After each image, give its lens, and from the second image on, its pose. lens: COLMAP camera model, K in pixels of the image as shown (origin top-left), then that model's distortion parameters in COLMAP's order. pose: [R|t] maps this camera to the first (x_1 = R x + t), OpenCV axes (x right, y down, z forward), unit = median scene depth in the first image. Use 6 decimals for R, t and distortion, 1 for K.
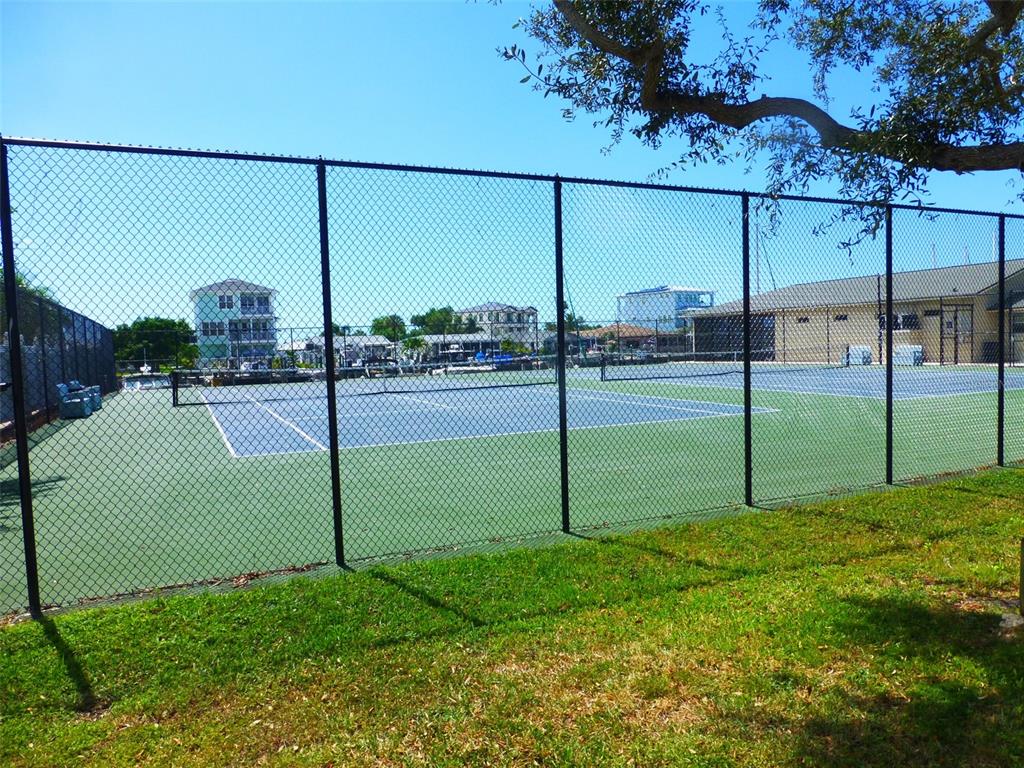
lens RADIAL K [[734.4, 0, 506.8], [0, 734.4, 387.6], [0, 0, 1]] dist [-0.017304, -0.016895]
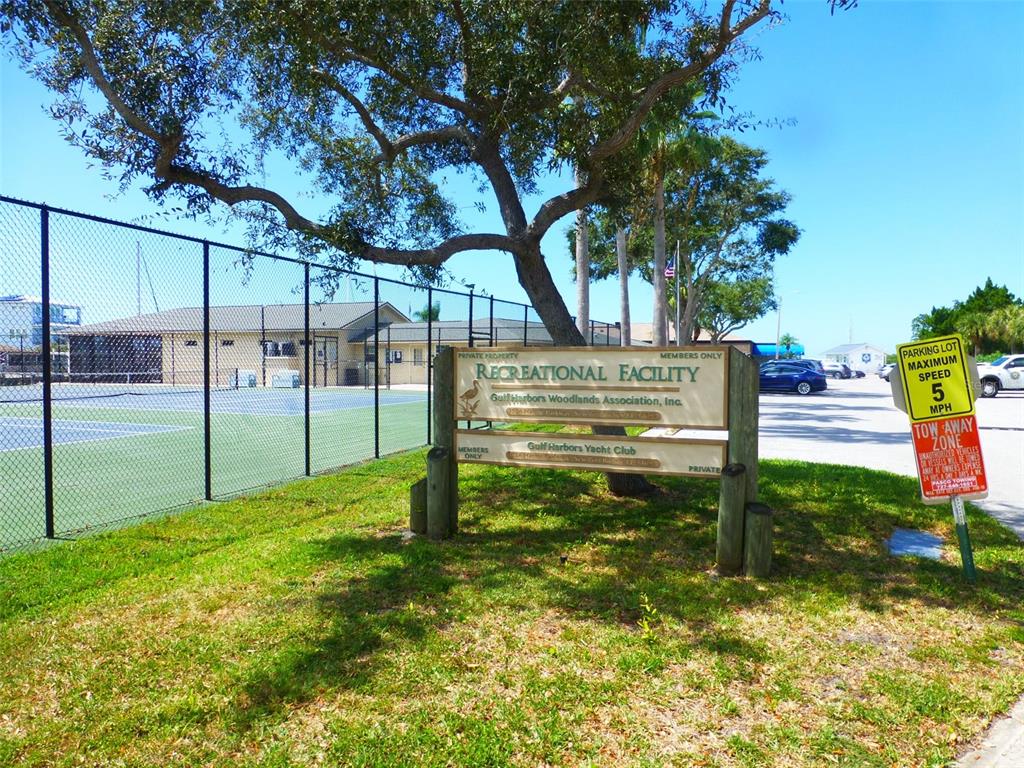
lens RADIAL K [[734.4, 0, 513.7], [0, 734.4, 384.6], [0, 0, 1]] dist [-0.017304, -0.016895]
pose [[0.686899, 0.007980, 0.726709, -0.271687], [0.017967, 0.999448, -0.027958, 0.019673], [-0.726530, 0.032261, 0.686376, -0.261178]]
